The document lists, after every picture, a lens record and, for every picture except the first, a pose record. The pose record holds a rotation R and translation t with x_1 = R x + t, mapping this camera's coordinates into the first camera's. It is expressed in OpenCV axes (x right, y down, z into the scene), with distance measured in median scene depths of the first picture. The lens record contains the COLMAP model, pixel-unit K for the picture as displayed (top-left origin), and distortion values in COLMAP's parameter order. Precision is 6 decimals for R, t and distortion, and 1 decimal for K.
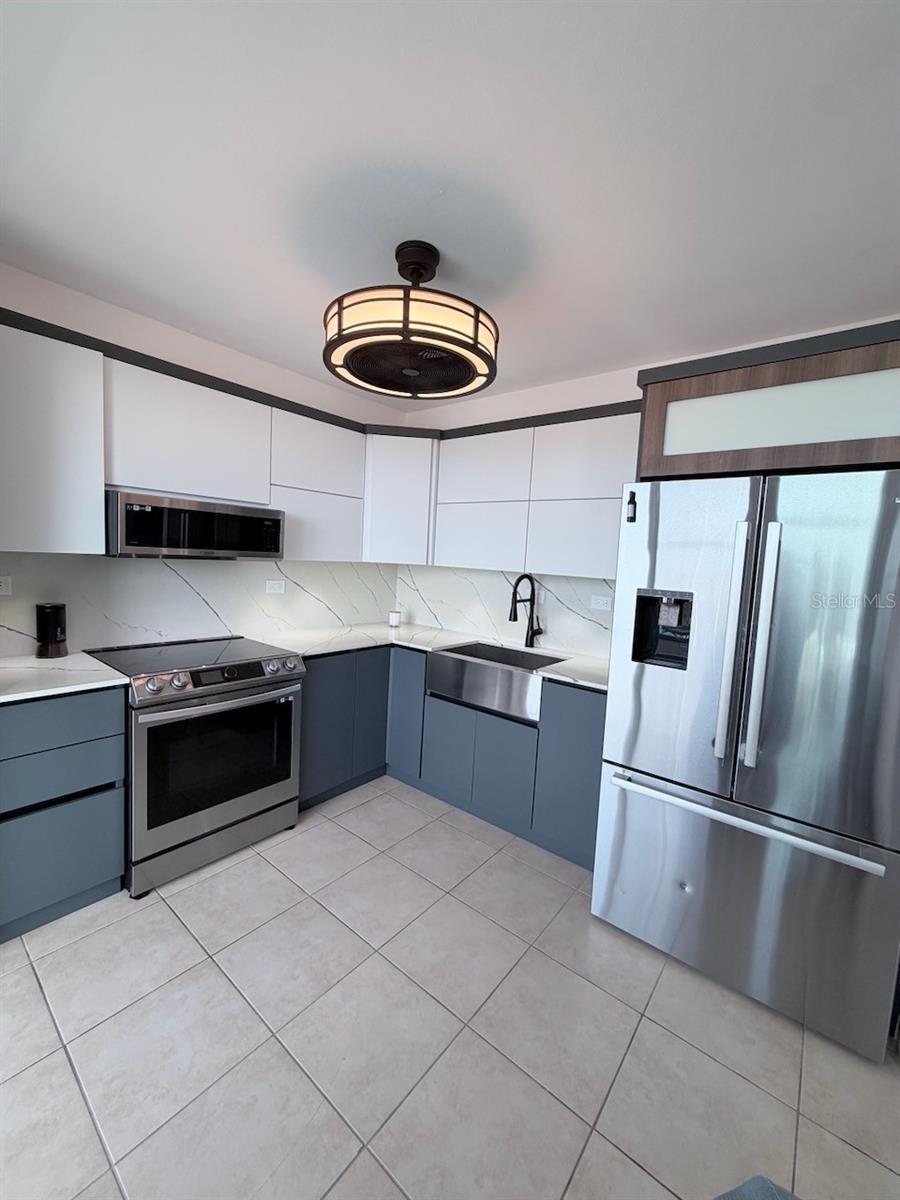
lens RADIAL K [[472.0, 0, 450.0], [0, 472.0, 600.0], [0, 0, 1]] dist [-0.011783, 0.000016]
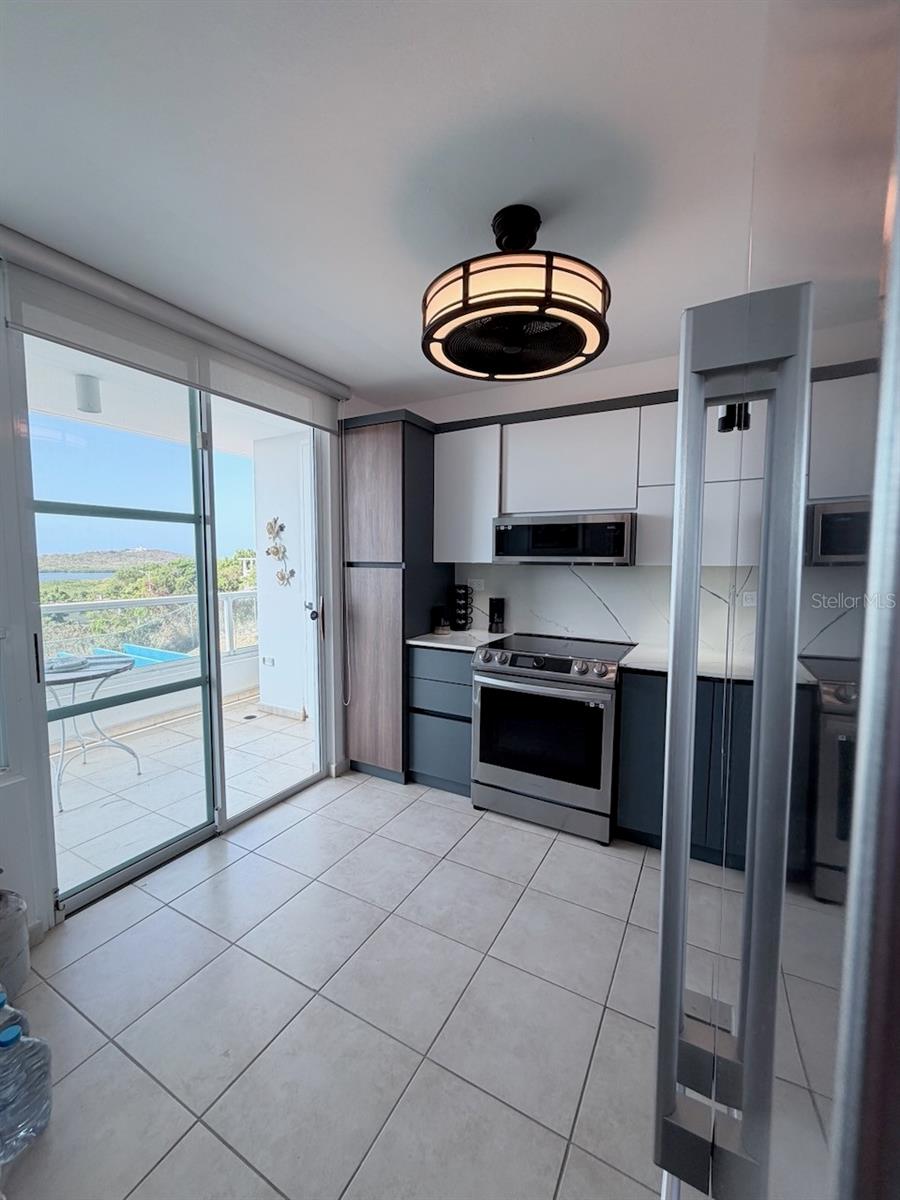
lens RADIAL K [[492.6, 0, 446.8], [0, 492.6, 593.3], [0, 0, 1]] dist [0.000552, 0.000466]
pose [[0.166072, 0.026788, -0.985750, 0.735290], [-0.083278, 0.996441, 0.013048, -0.010717], [0.982591, 0.079924, 0.167712, 0.609819]]
